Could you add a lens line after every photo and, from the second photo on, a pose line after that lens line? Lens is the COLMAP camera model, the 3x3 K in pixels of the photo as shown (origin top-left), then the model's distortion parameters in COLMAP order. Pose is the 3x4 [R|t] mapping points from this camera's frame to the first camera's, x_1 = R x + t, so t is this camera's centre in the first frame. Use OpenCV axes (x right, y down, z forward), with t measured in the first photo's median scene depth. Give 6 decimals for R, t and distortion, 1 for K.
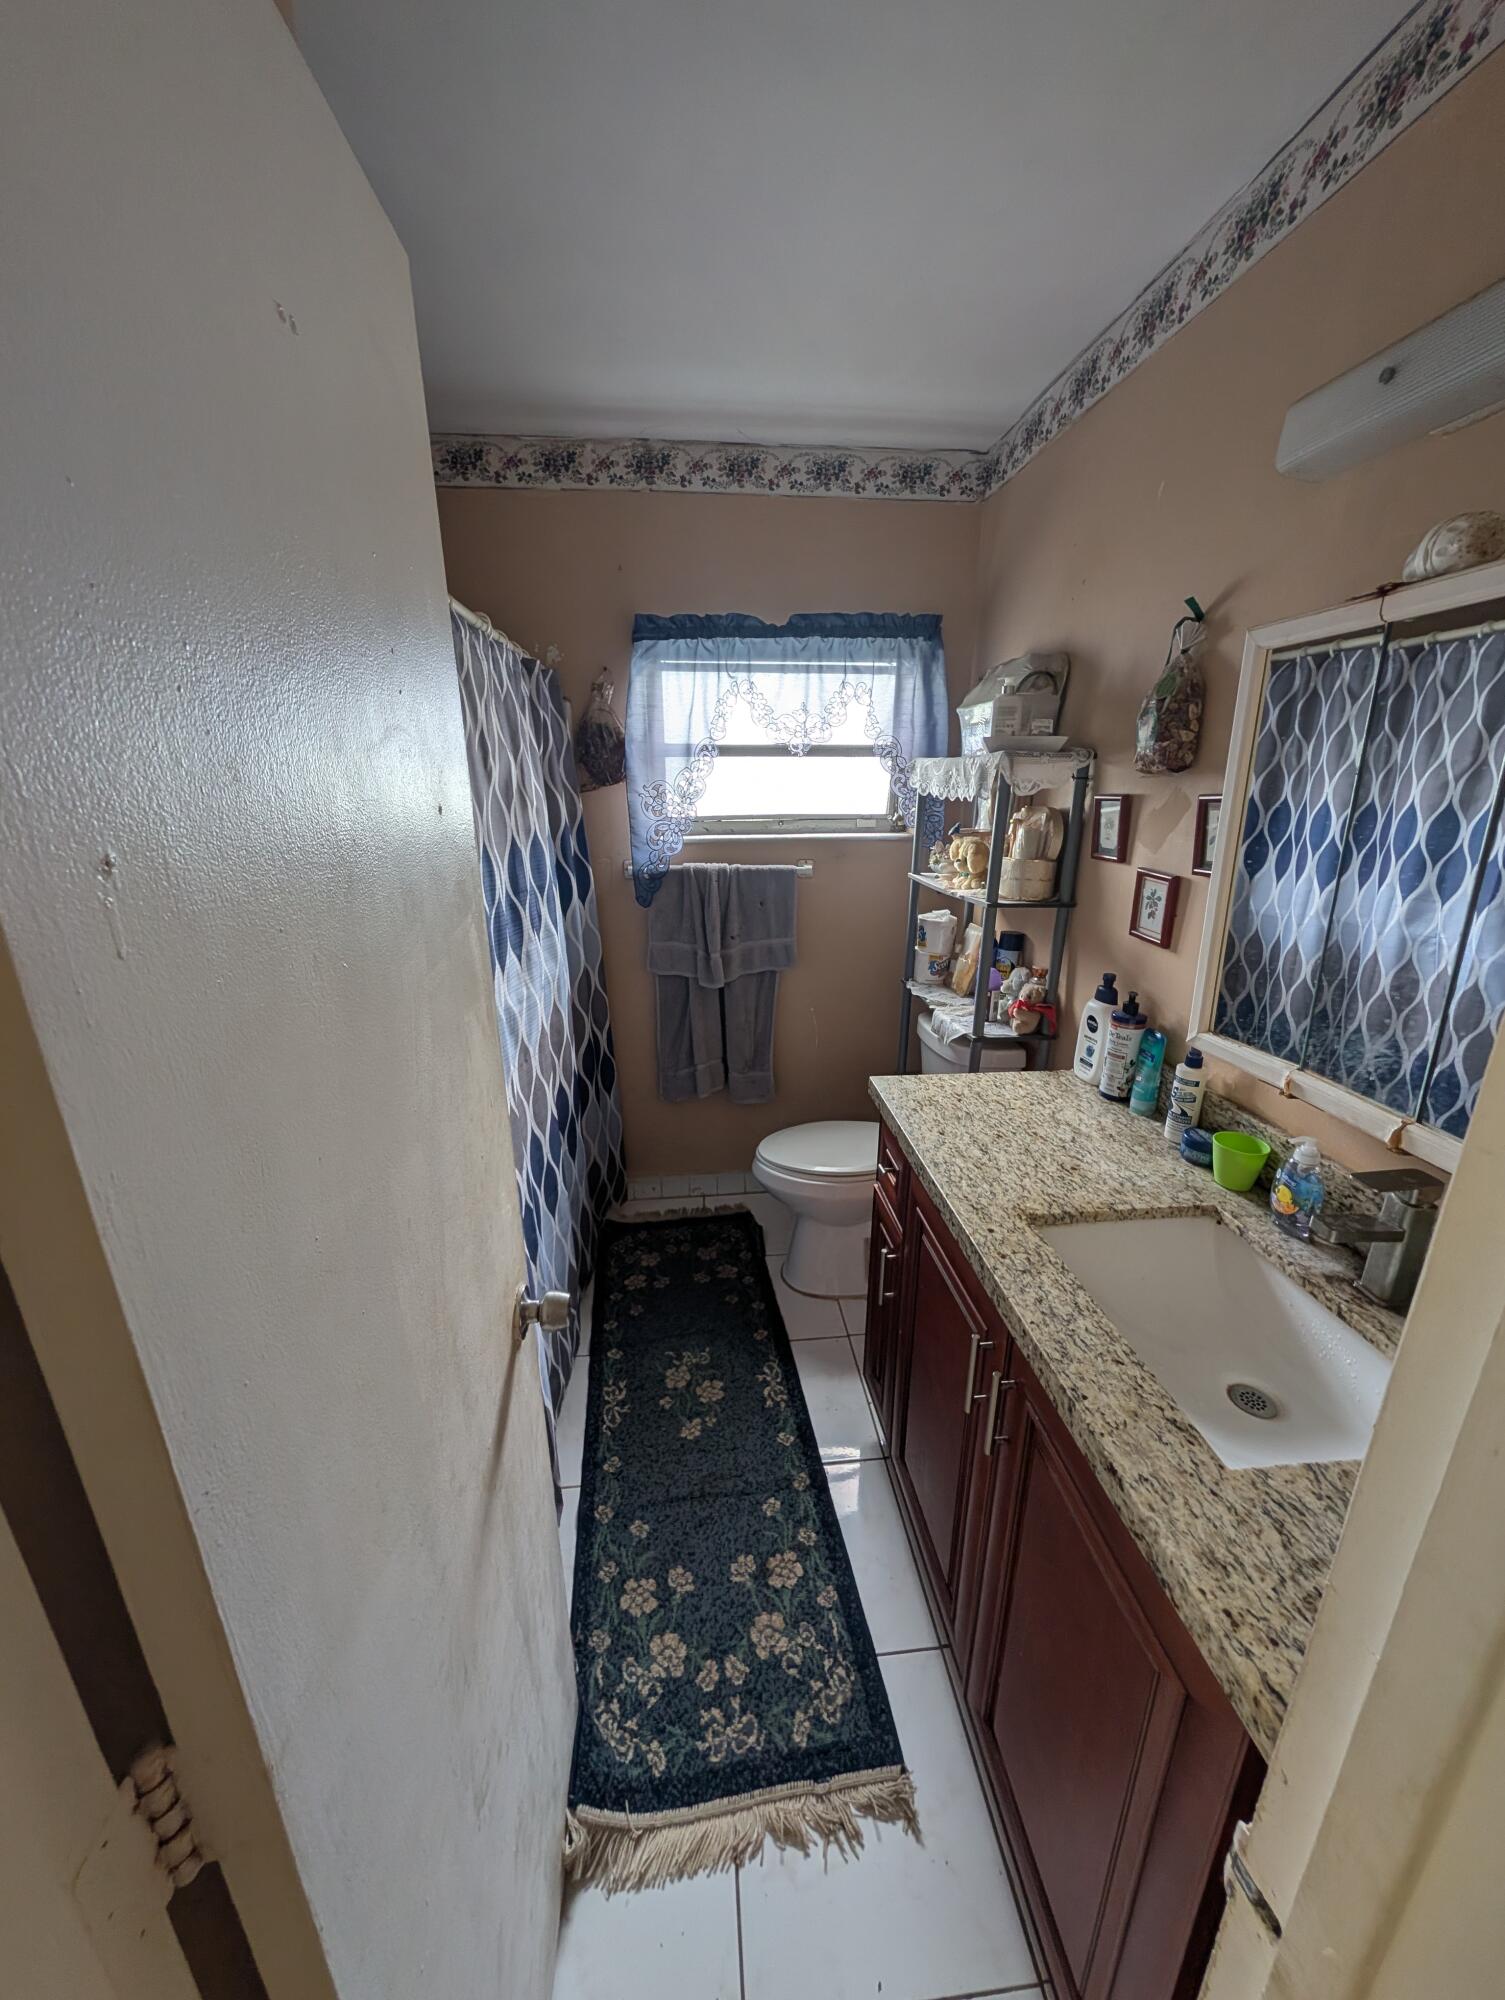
lens RADIAL K [[748.9, 0, 762.0], [0, 748.9, 1008.9], [0, 0, 1]] dist [0.001250, -0.000237]
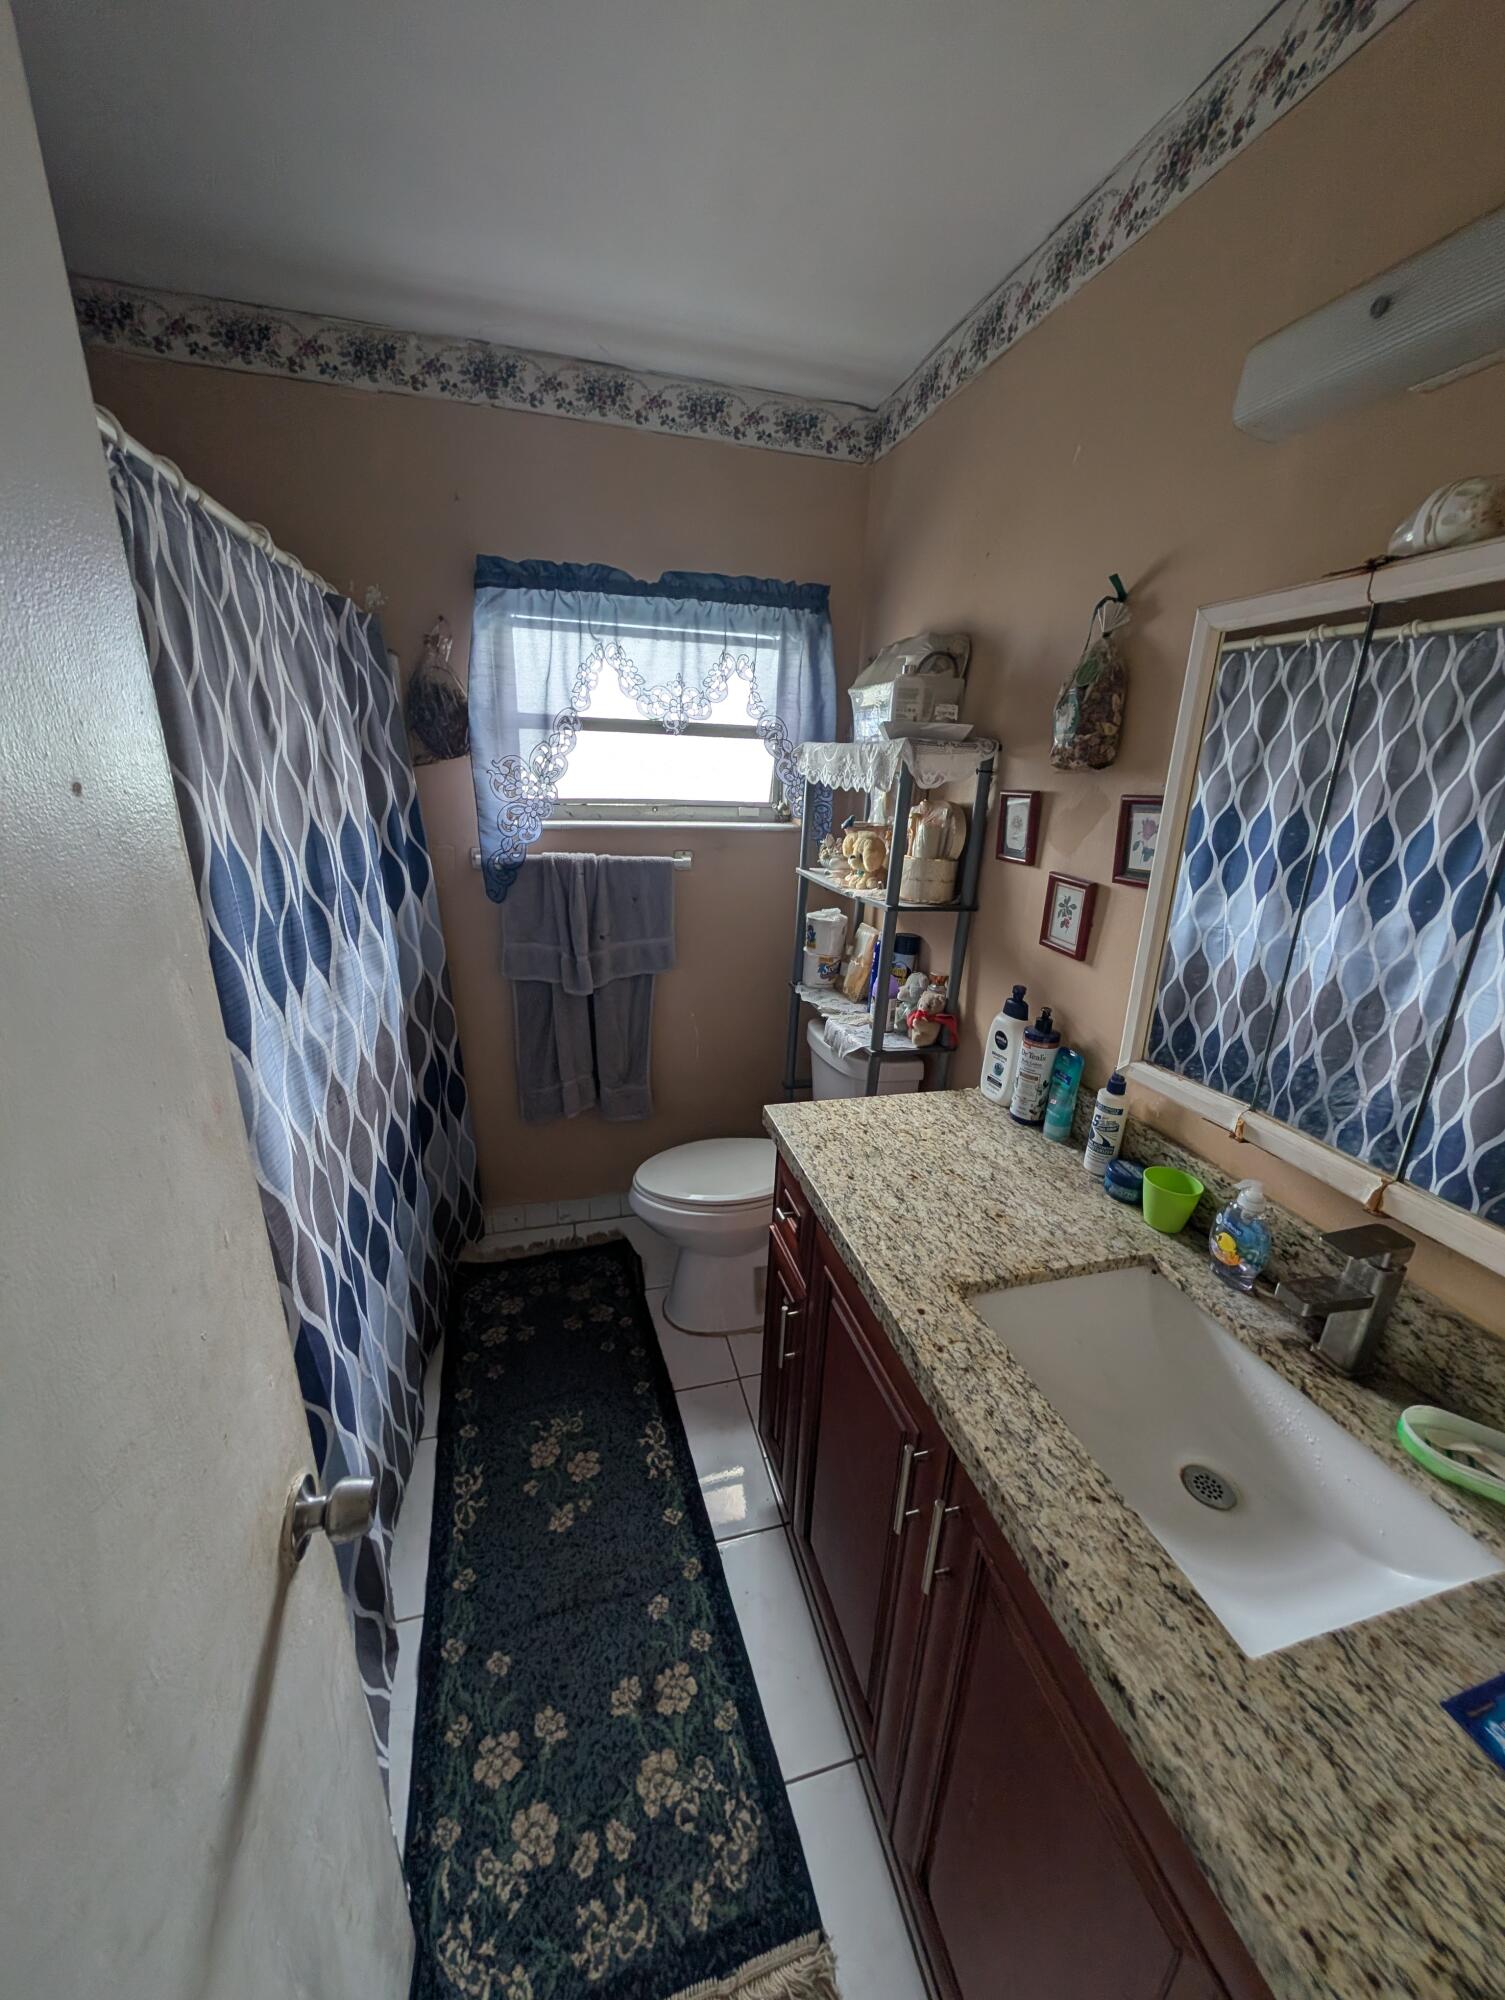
lens RADIAL K [[748.9, 0, 762.0], [0, 748.9, 1008.9], [0, 0, 1]] dist [0.001250, -0.000237]
pose [[0.985773, -0.015515, 0.167362, -0.003759], [0.011927, 0.999677, 0.022421, -0.046712], [-0.167655, -0.020106, 0.985641, 0.154092]]
